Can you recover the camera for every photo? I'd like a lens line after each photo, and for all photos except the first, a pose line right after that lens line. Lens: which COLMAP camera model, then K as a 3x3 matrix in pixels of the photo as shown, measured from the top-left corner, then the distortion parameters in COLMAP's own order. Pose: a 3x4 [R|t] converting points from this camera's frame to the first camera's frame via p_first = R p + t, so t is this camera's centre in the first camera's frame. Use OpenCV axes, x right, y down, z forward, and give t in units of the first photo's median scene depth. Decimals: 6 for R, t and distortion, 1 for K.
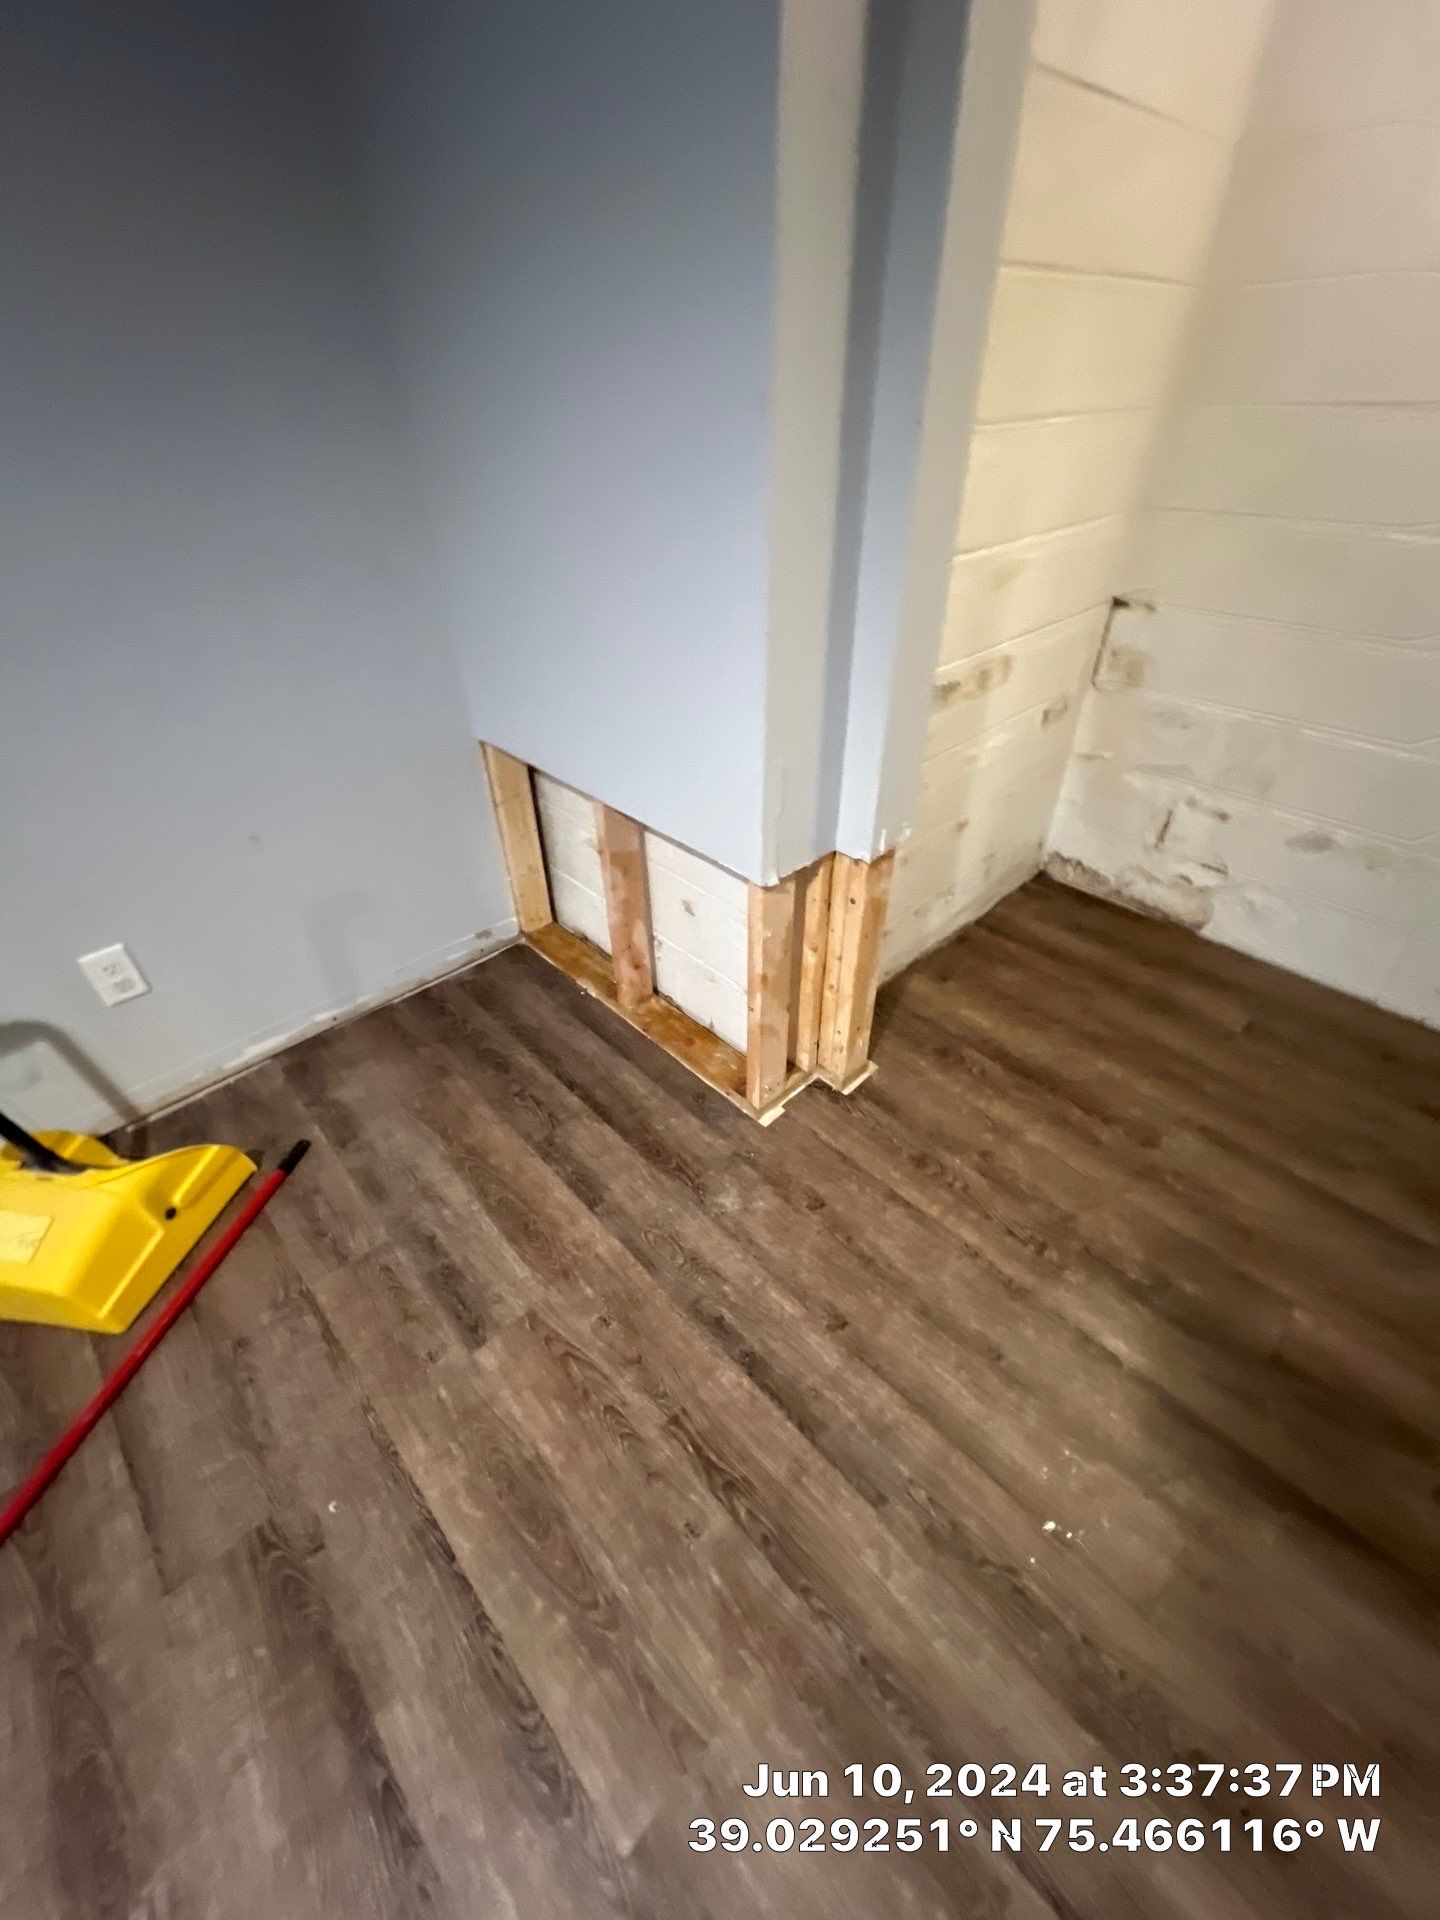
lens RADIAL K [[743.0, 0, 735.8], [0, 743.0, 967.6], [0, 0, 1]] dist [-0.003459, 0.000494]
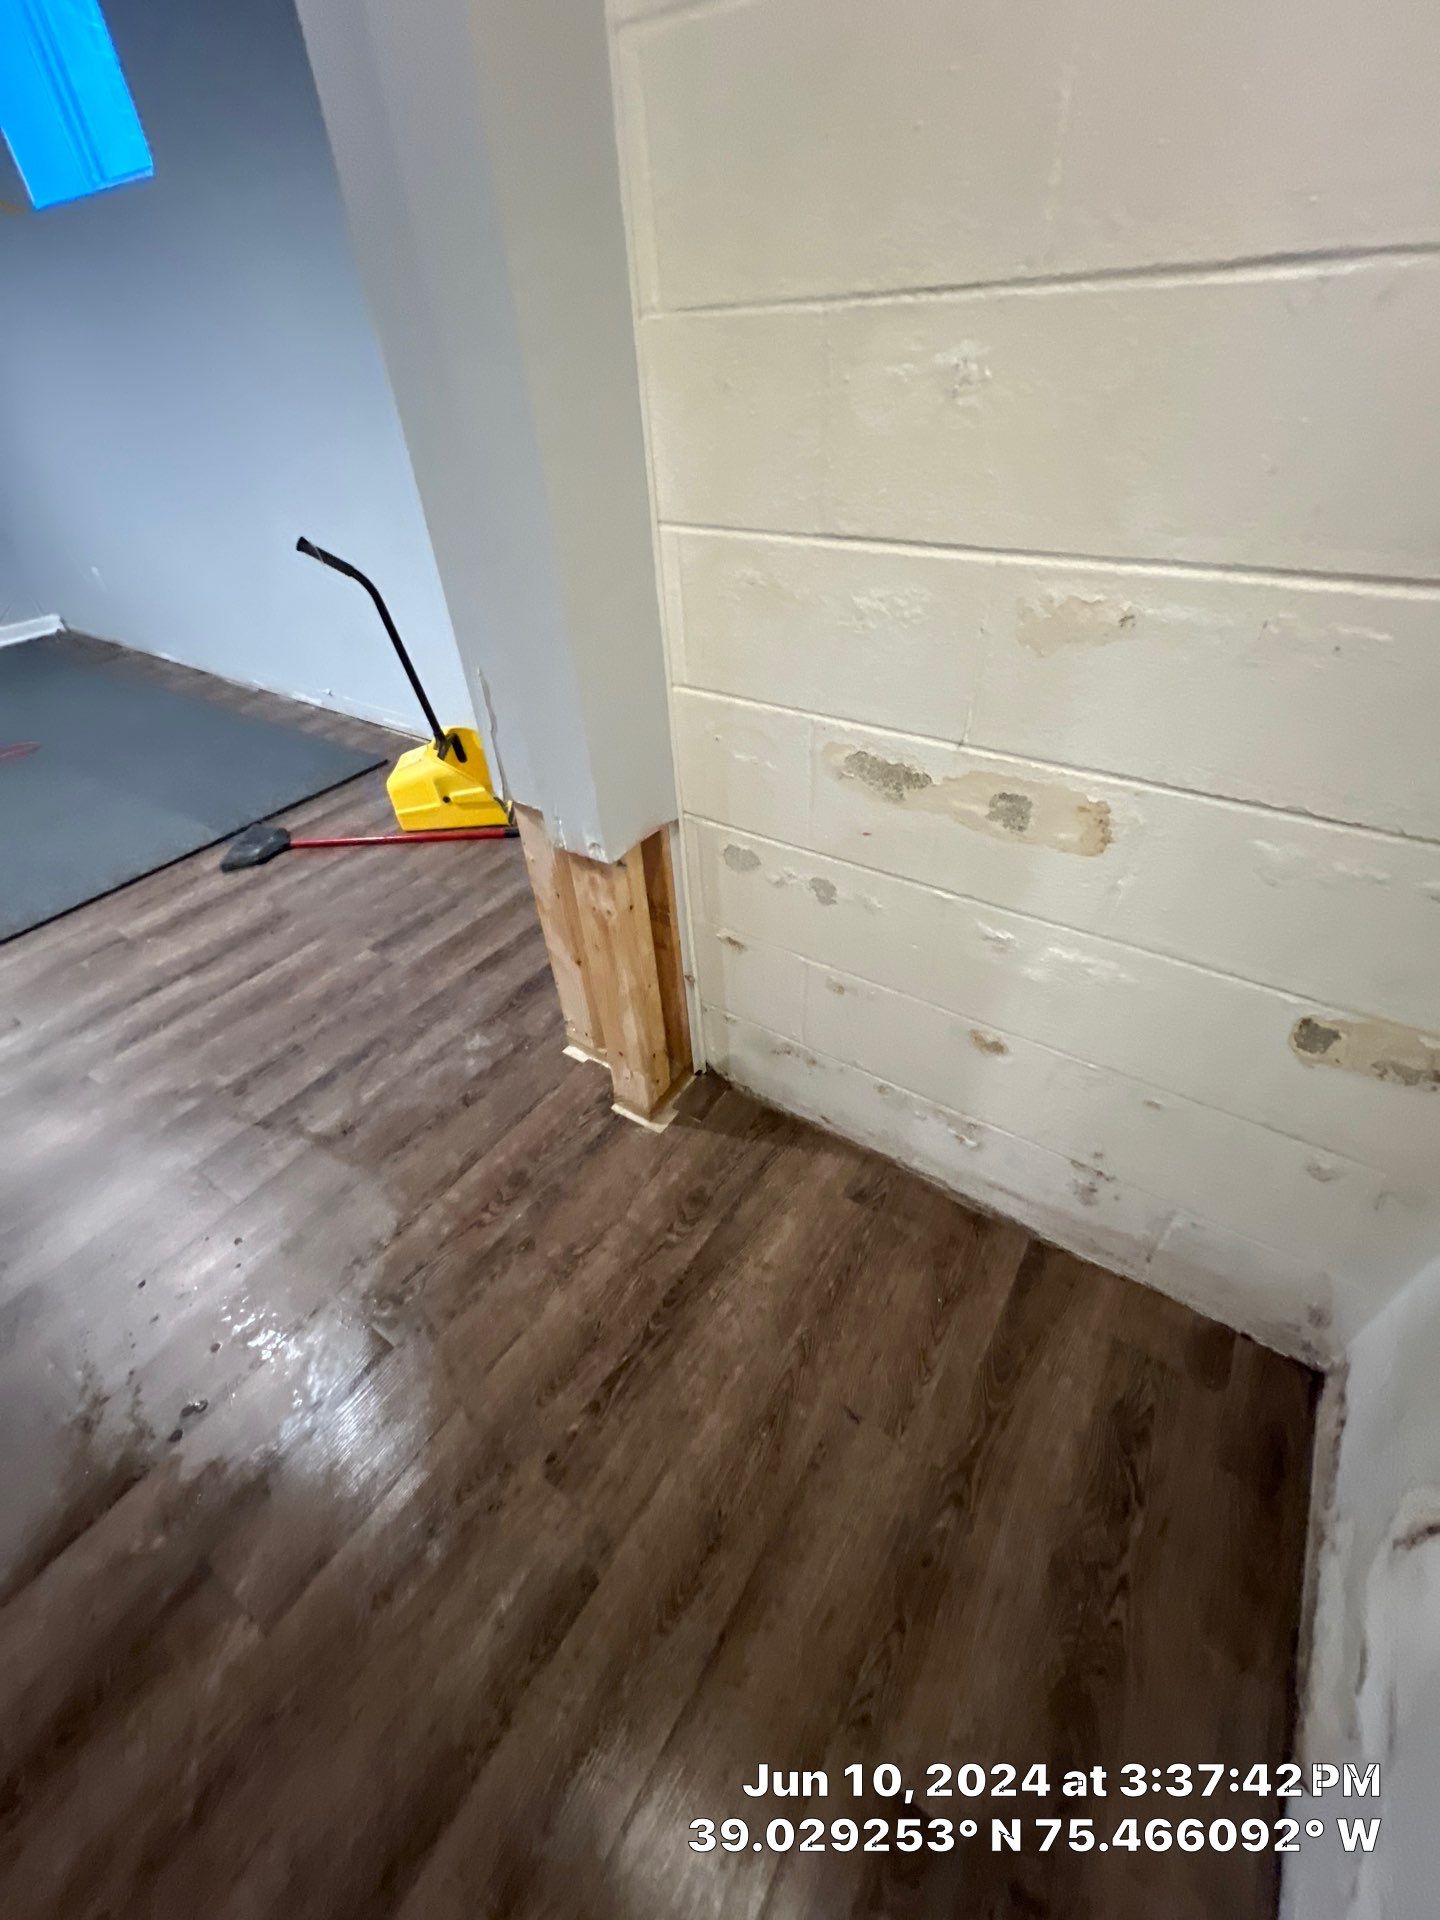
lens RADIAL K [[770.5, 0, 726.1], [0, 770.5, 956.2], [0, 0, 1]] dist [-0.005840, 0.000832]
pose [[0.216163, 0.611266, -0.761332, 0.926380], [-0.588030, 0.703991, 0.398269, -0.488447], [0.779419, 0.361595, 0.511620, 0.685997]]
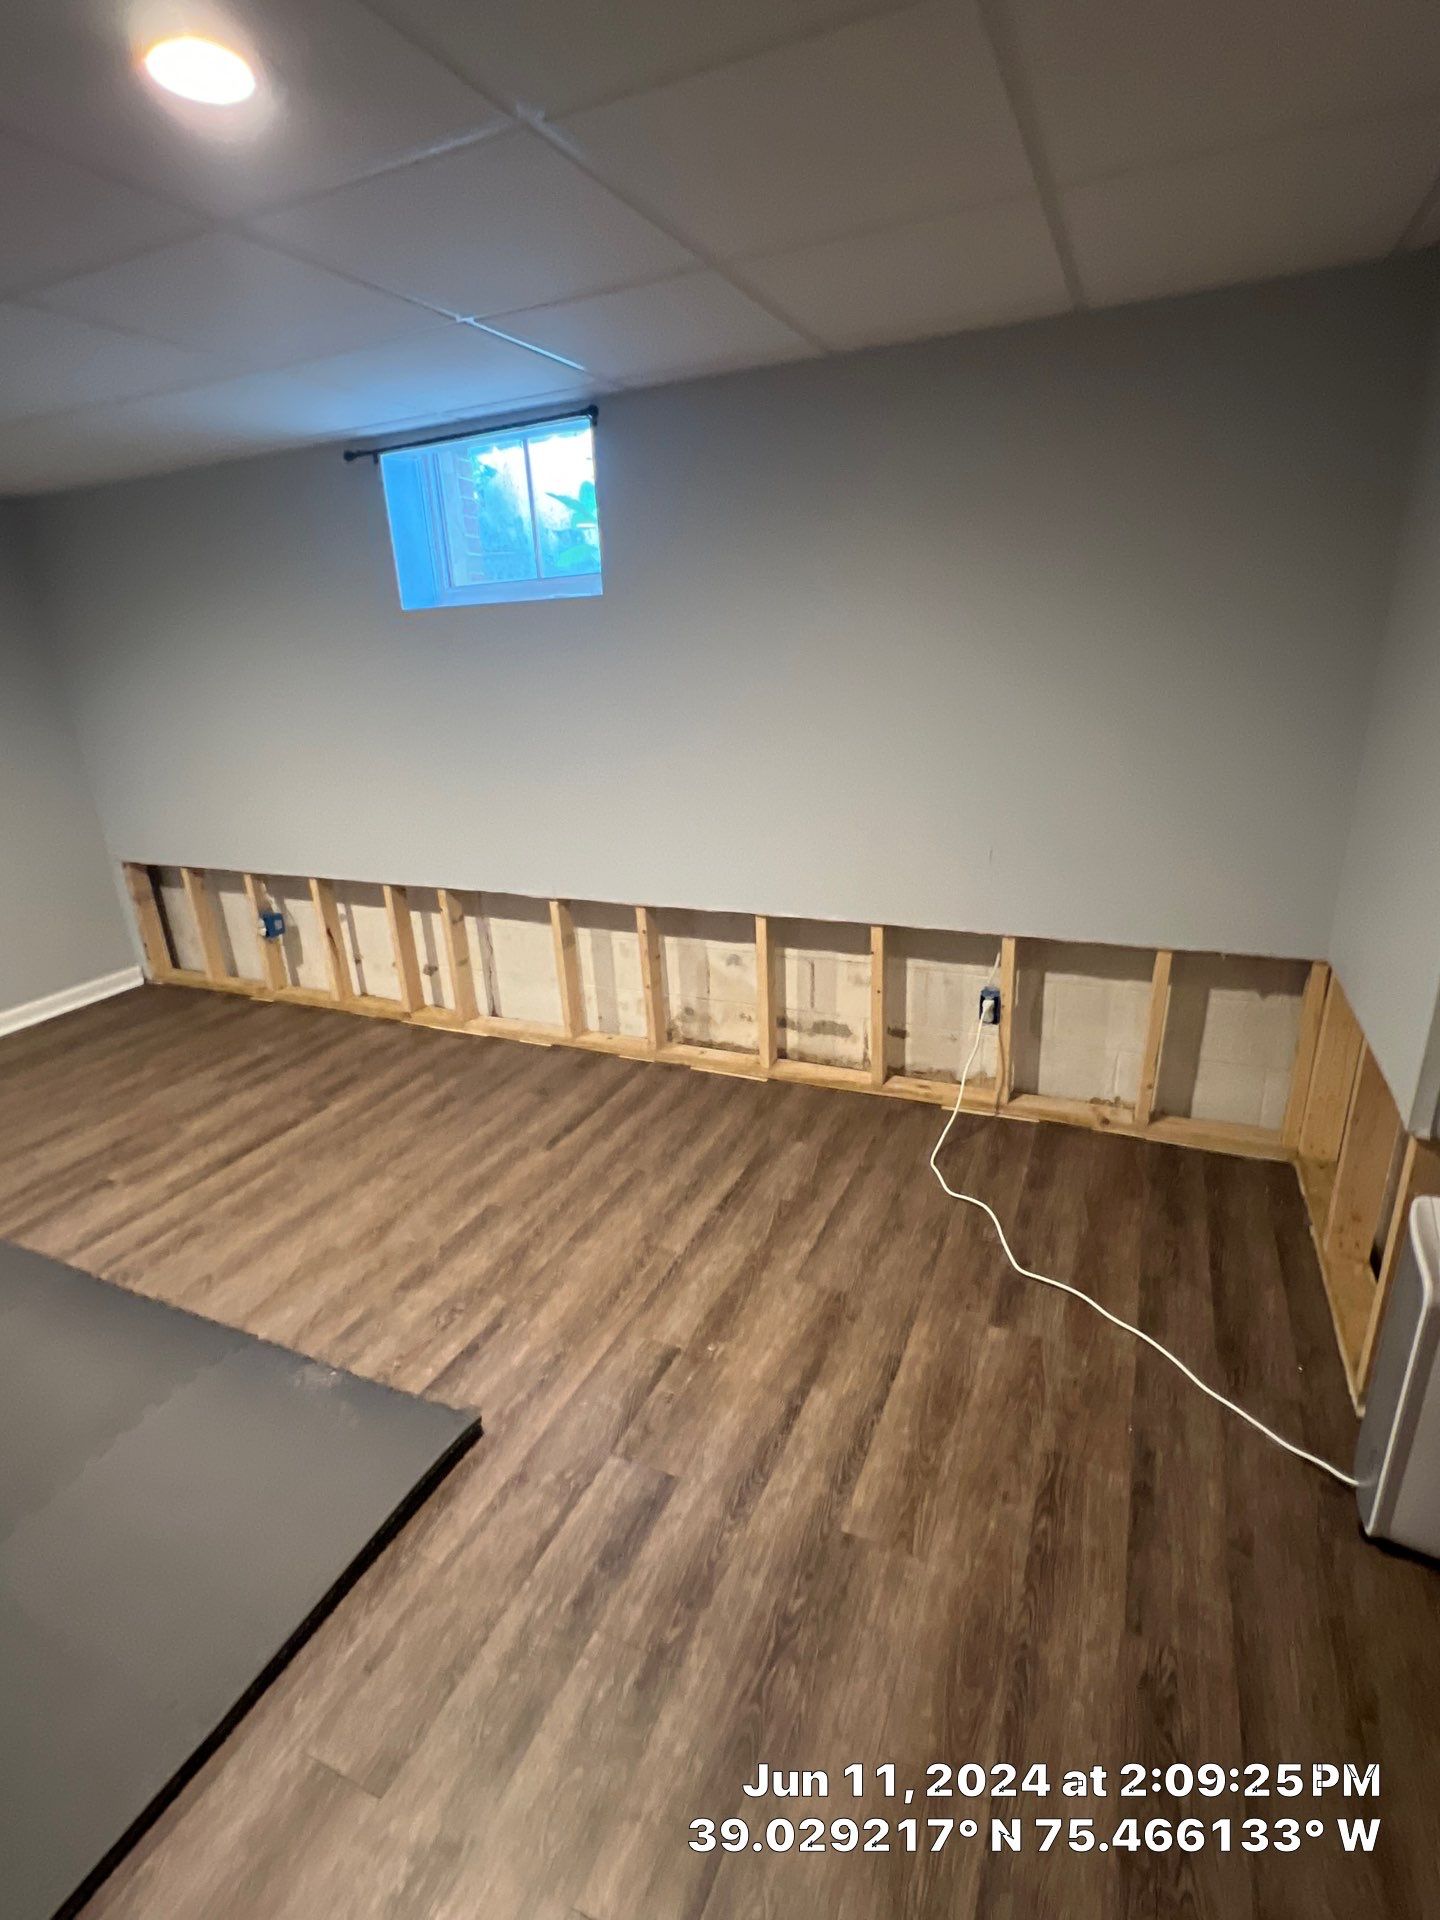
lens RADIAL K [[936.4, 0, 723.5], [0, 936.4, 964.0], [0, 0, 1]] dist [-0.005088, -0.000563]
pose [[0.369501, 0.298949, -0.879829, 0.668691], [-0.543449, 0.837549, 0.056352, 0.128038], [0.753746, 0.457320, 0.471938, -0.394724]]
